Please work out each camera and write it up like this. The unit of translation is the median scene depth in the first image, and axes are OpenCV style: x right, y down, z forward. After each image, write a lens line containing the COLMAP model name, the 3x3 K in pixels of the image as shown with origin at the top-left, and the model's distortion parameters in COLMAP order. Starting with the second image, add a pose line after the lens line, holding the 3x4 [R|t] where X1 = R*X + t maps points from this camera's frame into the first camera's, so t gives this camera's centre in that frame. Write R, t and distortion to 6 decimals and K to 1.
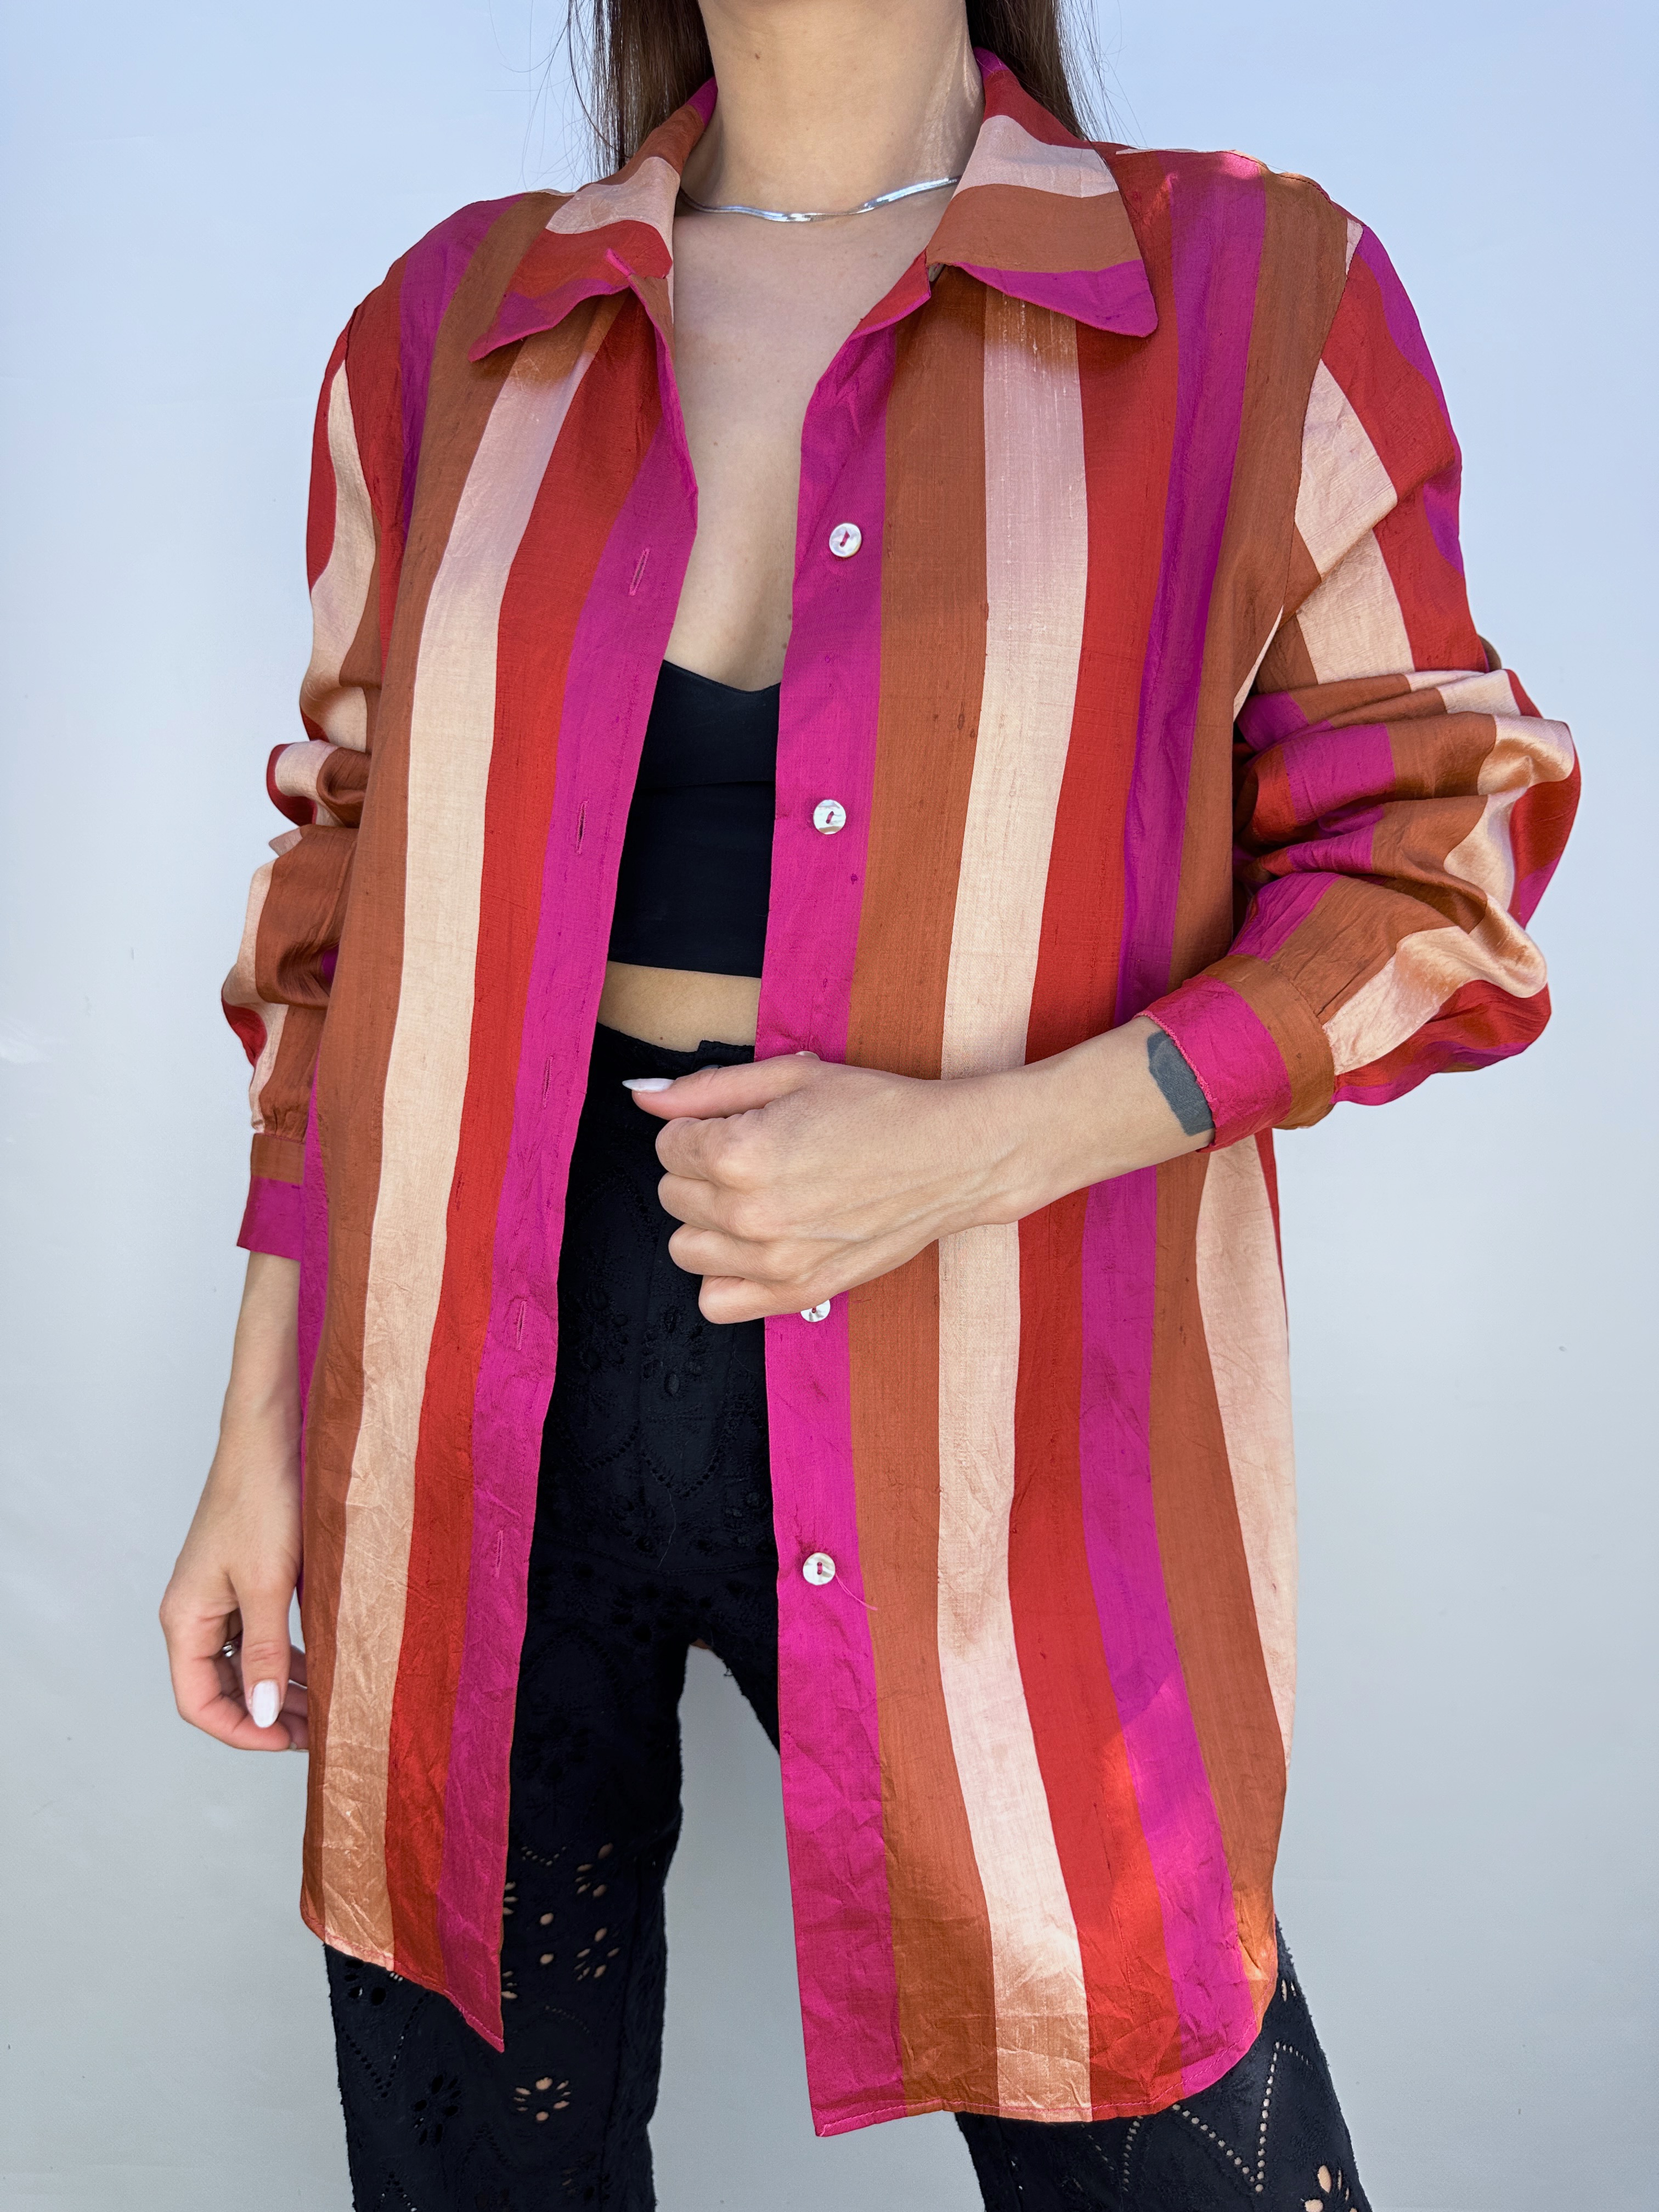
lens RADIAL K [[1532.7, 0, 829.5], [0, 1532.7, 1106.0], [0, 0, 1]] dist [-0.023805, -0.000519]
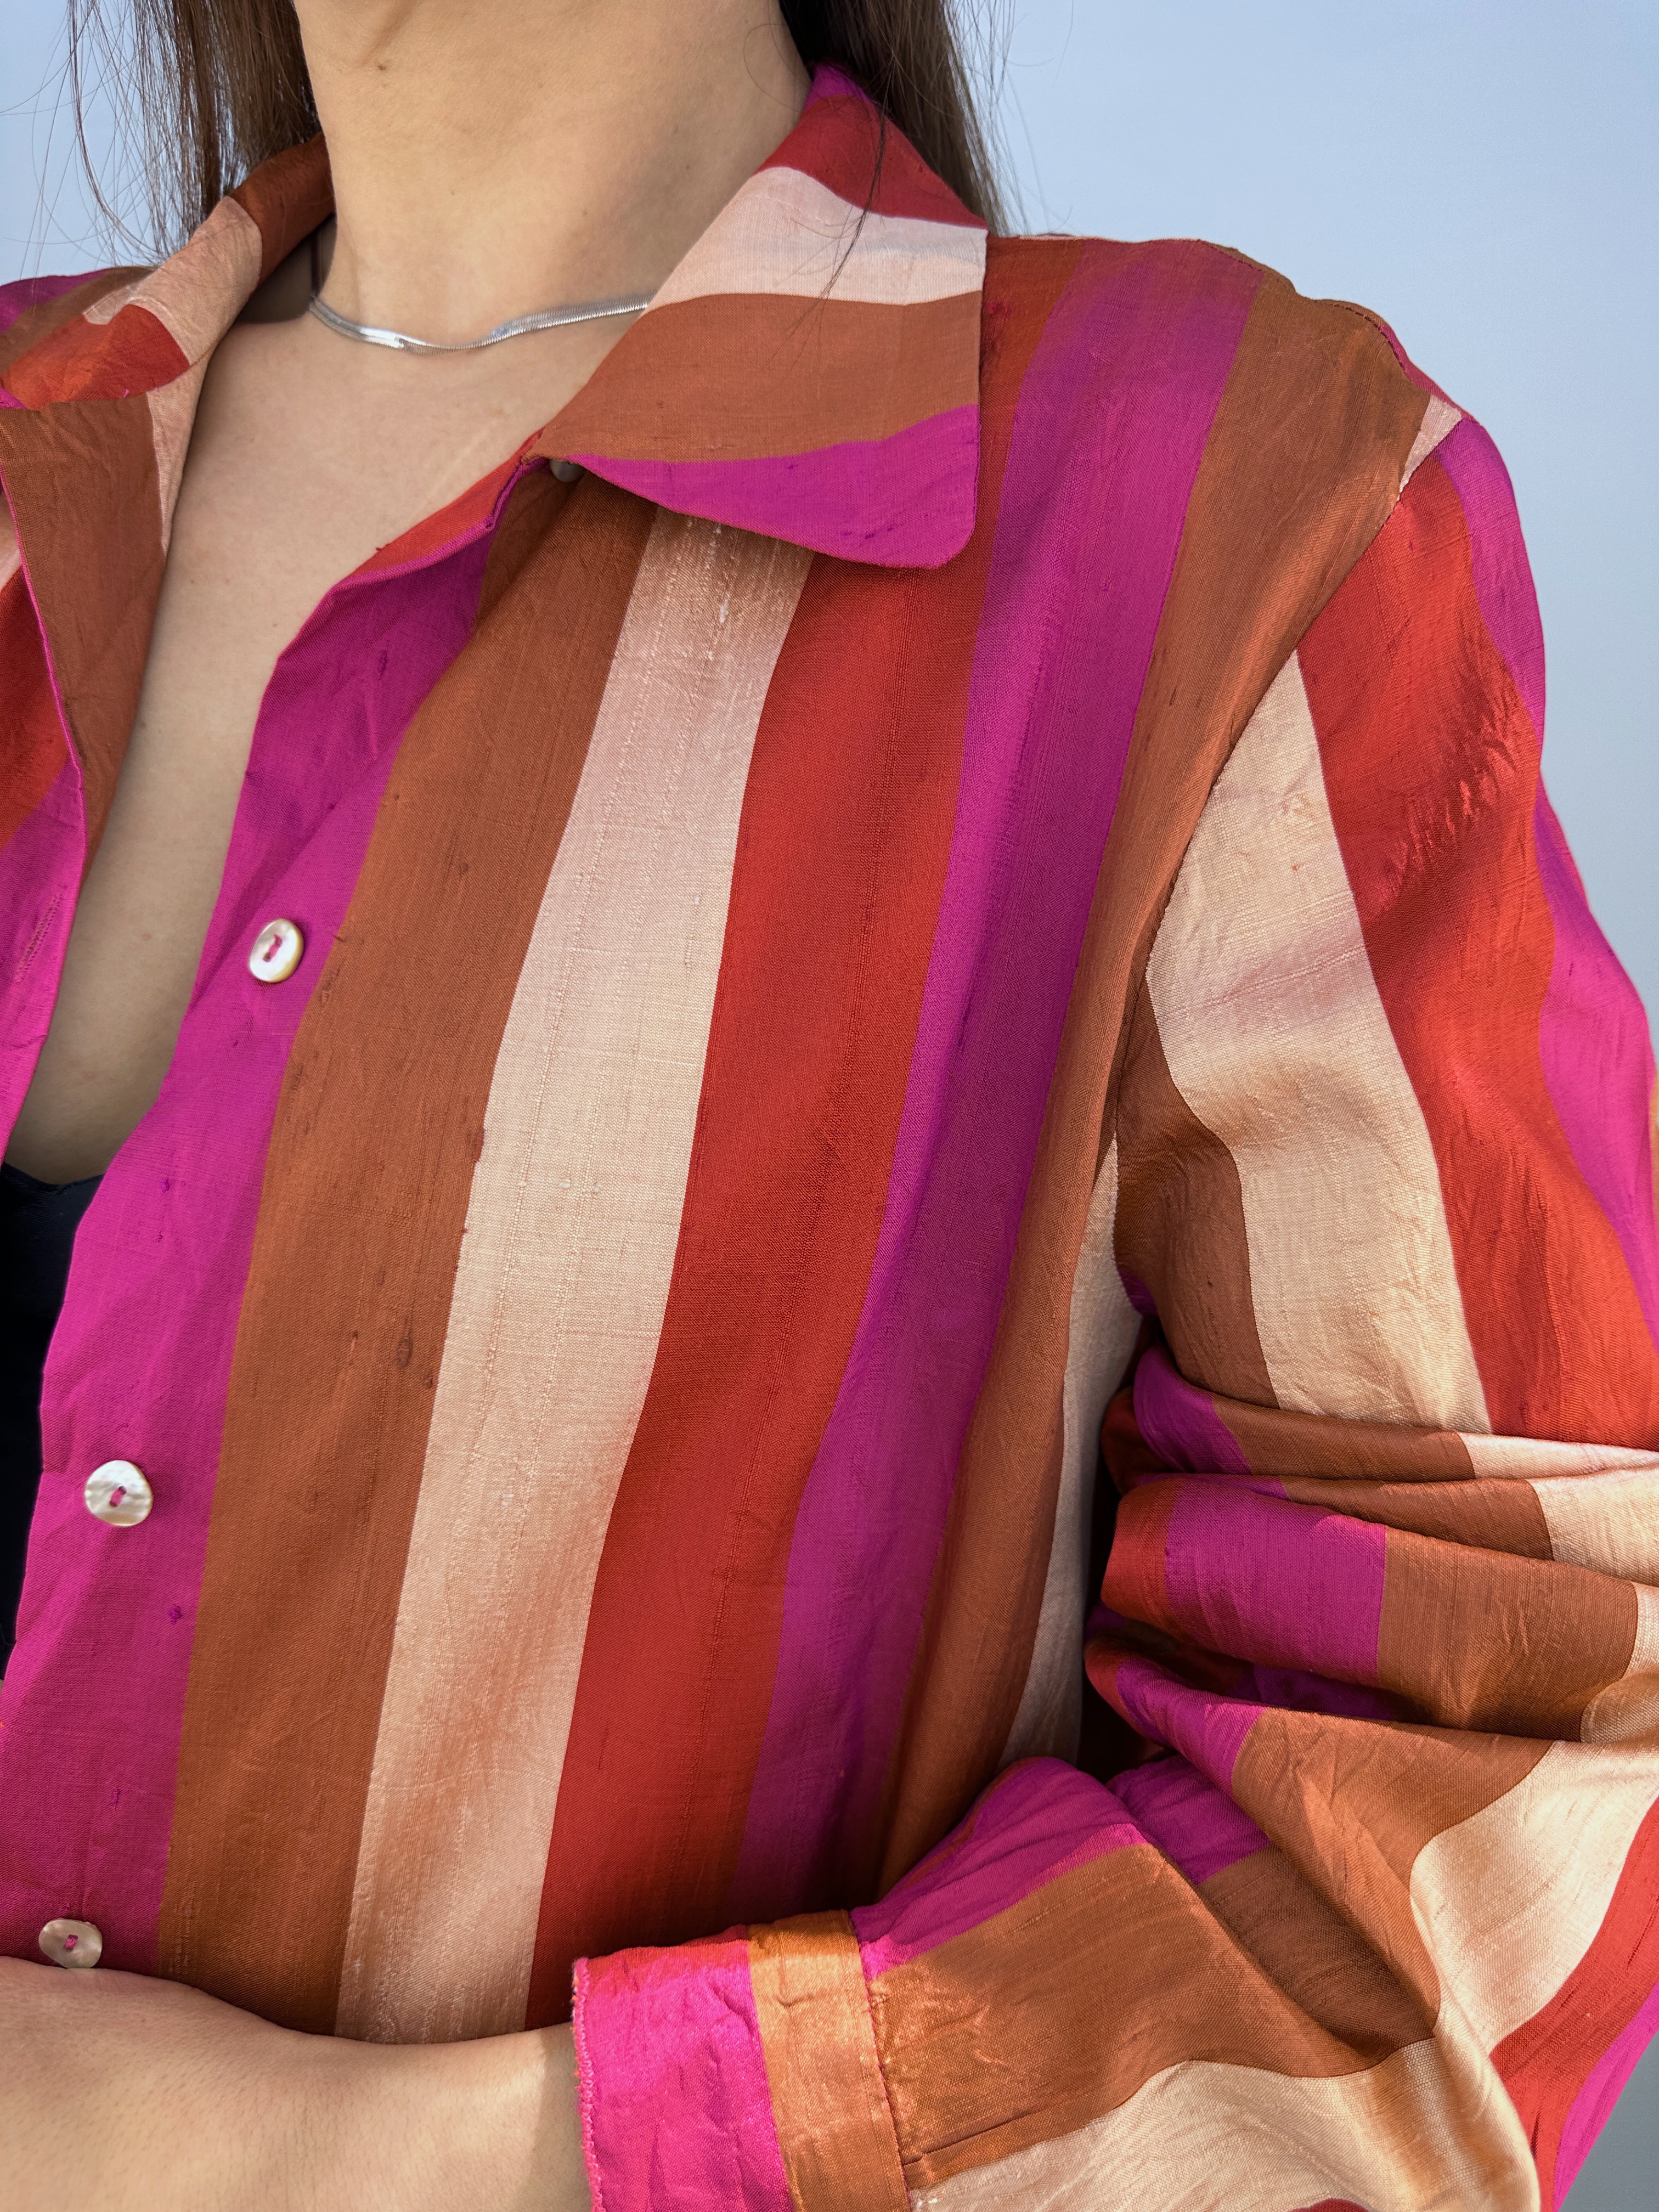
lens RADIAL K [[1532.7, 0, 829.5], [0, 1532.7, 1106.0], [0, 0, 1]] dist [-0.023805, -0.000519]
pose [[0.952893, 0.172841, -0.249240, 0.303972], [-0.194719, 0.978651, -0.065781, -0.312880], [0.232550, 0.111214, 0.966205, 0.546418]]
